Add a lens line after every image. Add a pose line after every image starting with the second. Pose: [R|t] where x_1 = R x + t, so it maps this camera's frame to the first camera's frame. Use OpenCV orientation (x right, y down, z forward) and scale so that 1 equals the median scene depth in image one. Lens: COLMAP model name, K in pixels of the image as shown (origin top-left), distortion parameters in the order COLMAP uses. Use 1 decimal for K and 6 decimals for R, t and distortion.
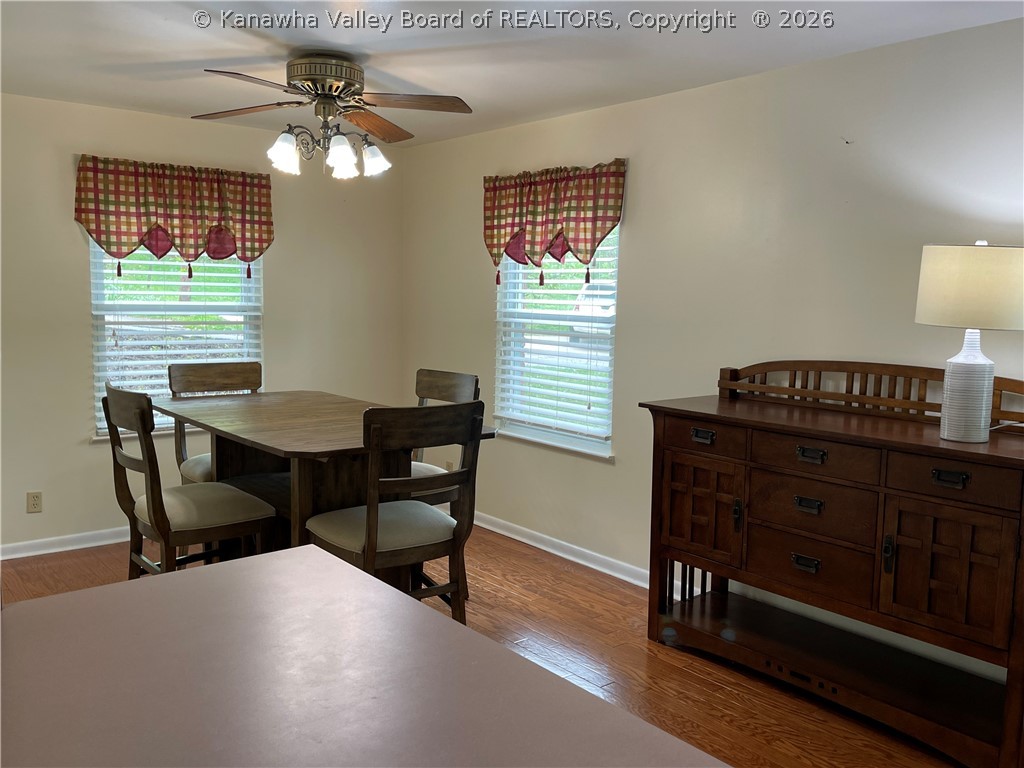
lens RADIAL K [[860.3, 0, 511.1], [0, 860.3, 393.9], [0, 0, 1]] dist [0.052084, -0.127878]
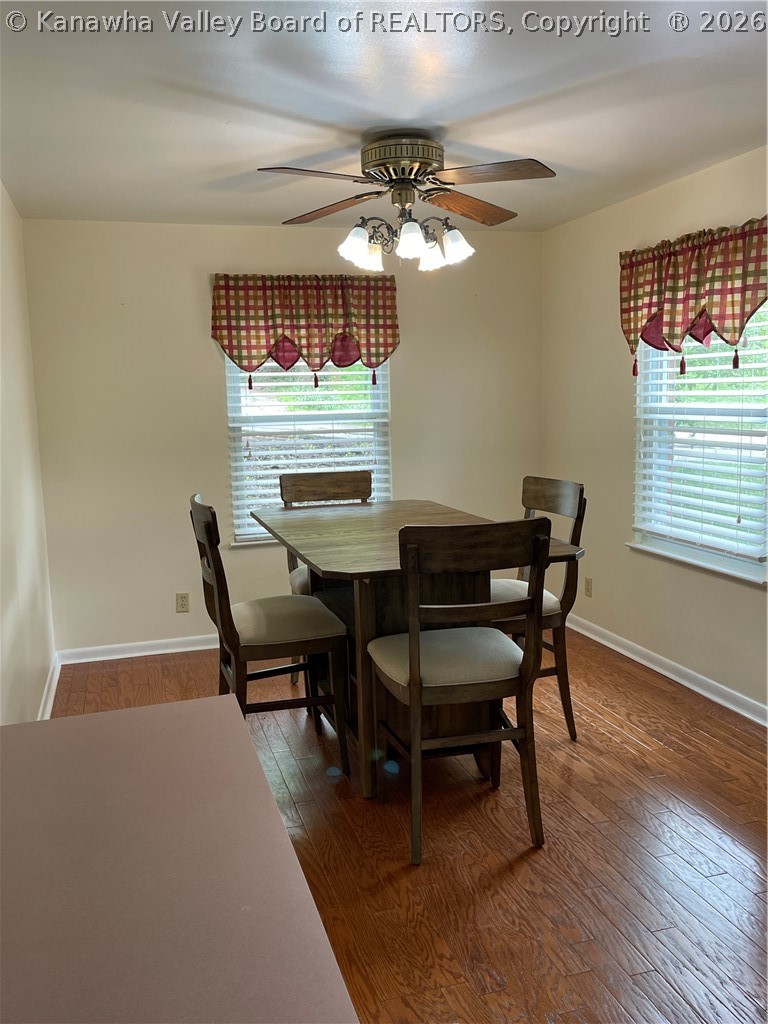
lens RADIAL K [[860.3, 0, 384.0], [0, 860.3, 512.0], [0, 0, 1]] dist [0.052084, -0.127878]
pose [[0.920365, 0.006586, -0.391006, 0.099281], [0.001610, 0.999786, 0.020630, -0.009879], [0.391058, -0.019617, 0.920157, 0.109700]]
